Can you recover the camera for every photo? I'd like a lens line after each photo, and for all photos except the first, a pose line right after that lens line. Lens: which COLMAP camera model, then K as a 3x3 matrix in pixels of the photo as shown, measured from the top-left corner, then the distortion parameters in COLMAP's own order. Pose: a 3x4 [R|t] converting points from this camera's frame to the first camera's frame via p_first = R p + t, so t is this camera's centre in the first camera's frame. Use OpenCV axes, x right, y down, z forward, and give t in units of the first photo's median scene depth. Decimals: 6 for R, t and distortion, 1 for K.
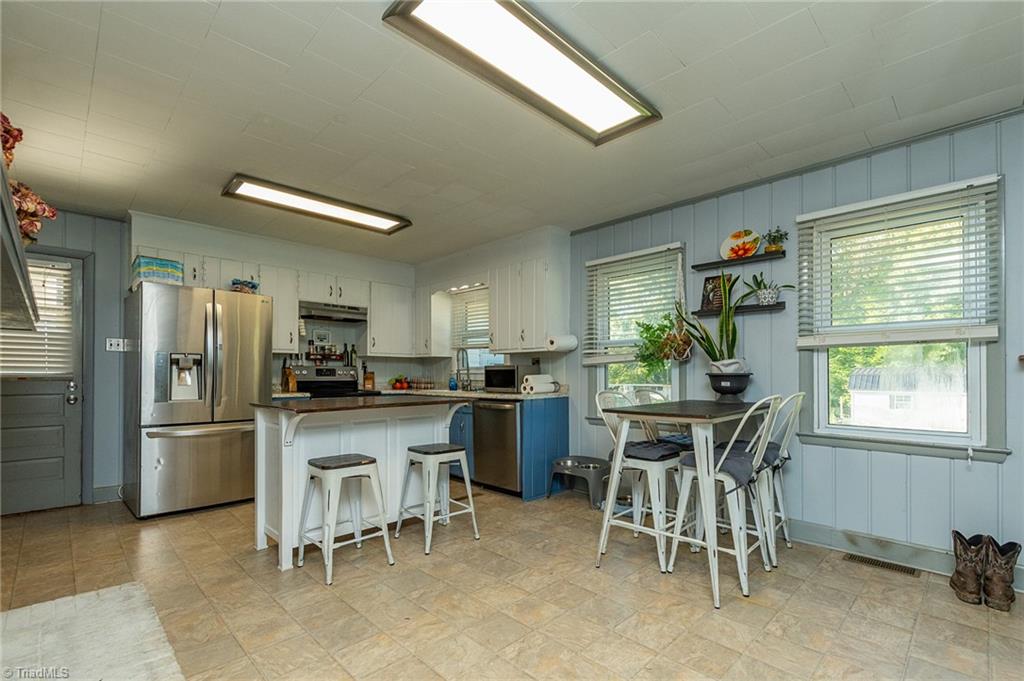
lens RADIAL K [[463.7, 0, 520.0], [0, 463.7, 369.8], [0, 0, 1]] dist [-0.000123, -0.000129]
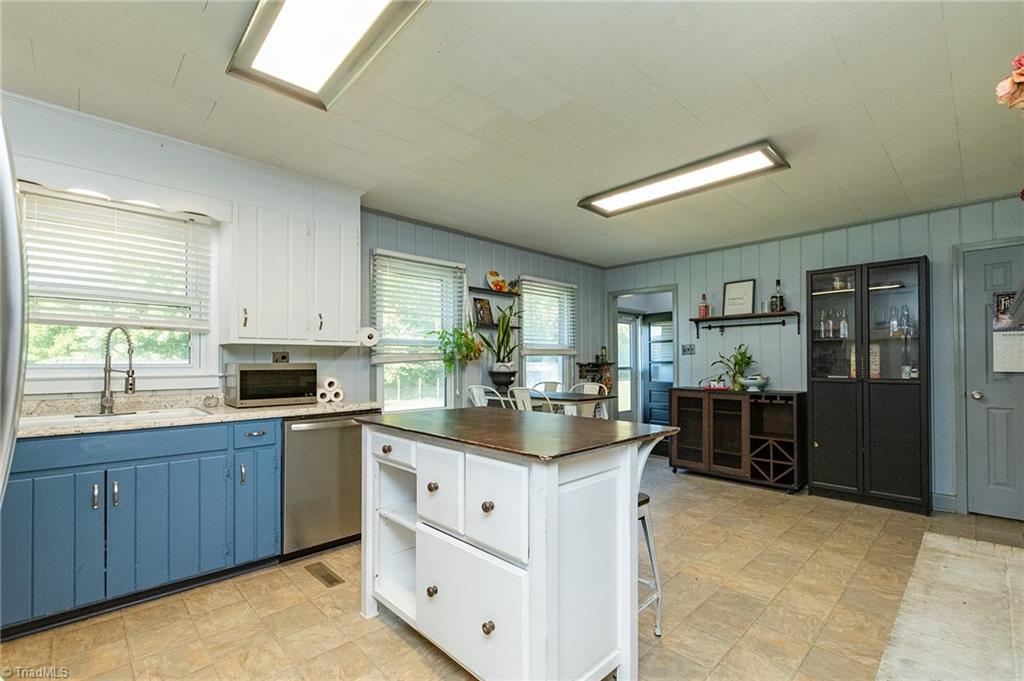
lens RADIAL K [[456.0, 0, 508.7], [0, 456.0, 356.3], [0, 0, 1]] dist [0.000193, -0.000536]
pose [[0.026804, 0.015193, 0.999525, -0.653360], [-0.006693, 0.999865, -0.015019, -0.012020], [-0.999618, -0.006287, 0.026902, 0.648421]]
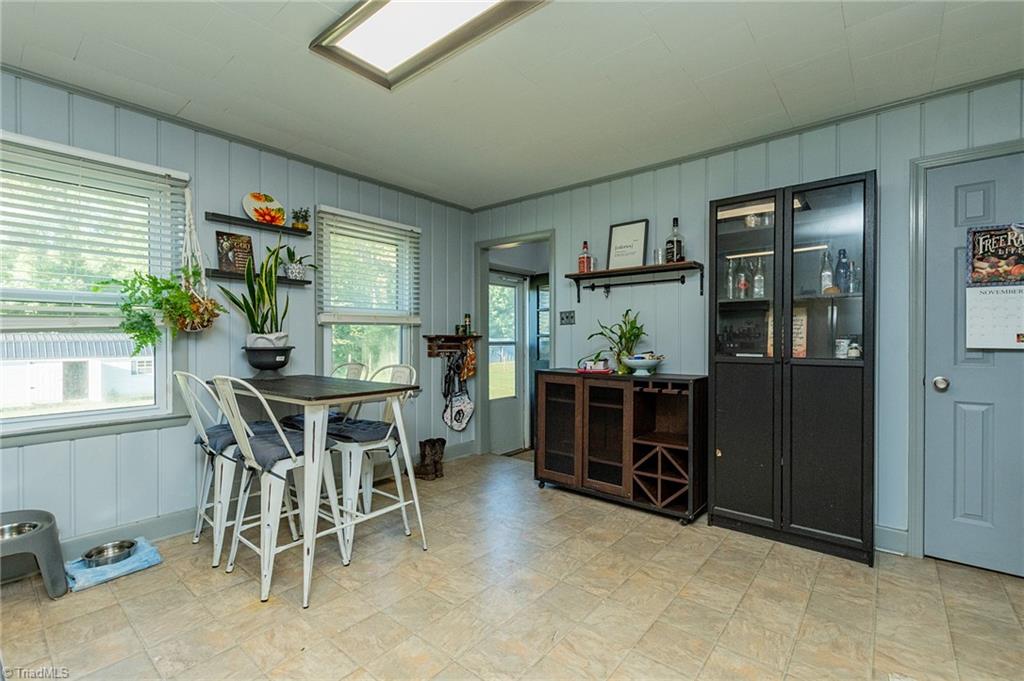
lens RADIAL K [[454.8, 0, 511.2], [0, 454.8, 342.6], [0, 0, 1]] dist [0.001465, -0.000272]
pose [[-0.087429, -0.008541, 0.996134, -0.337401], [-0.008439, 0.999934, 0.007833, -0.008851], [-0.996135, -0.007722, -0.087496, 0.411012]]
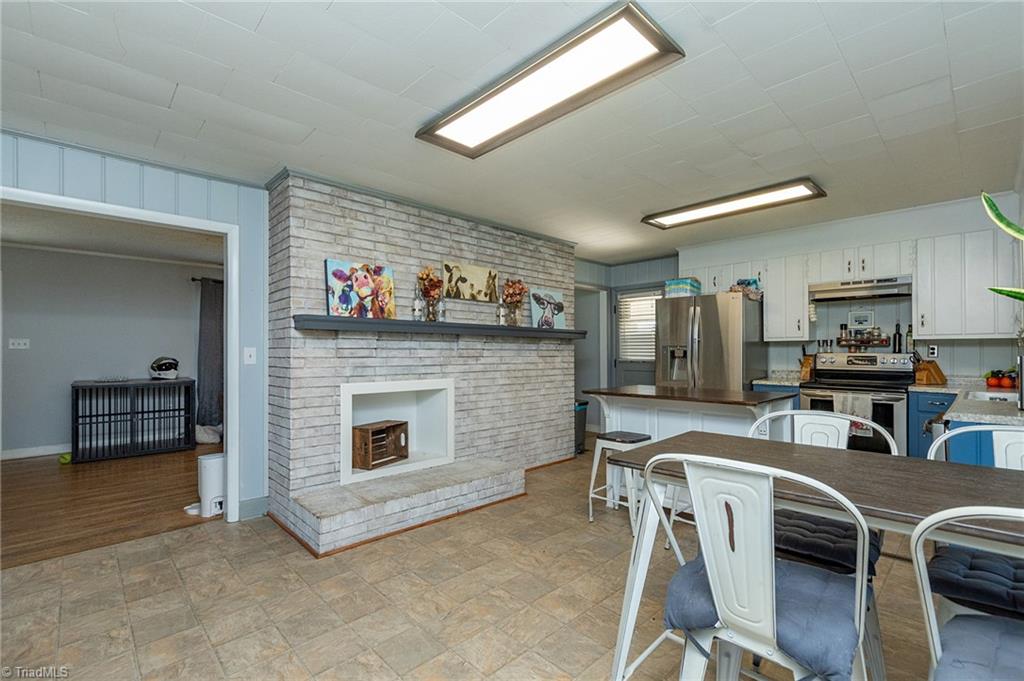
lens RADIAL K [[452.7, 0, 516.0], [0, 452.7, 348.2], [0, 0, 1]] dist [-0.001518, -0.000260]
pose [[-0.023200, -0.005168, -0.999717, 0.474751], [0.010509, 0.999930, -0.005413, -0.021027], [0.999676, -0.010632, -0.023144, 0.421209]]
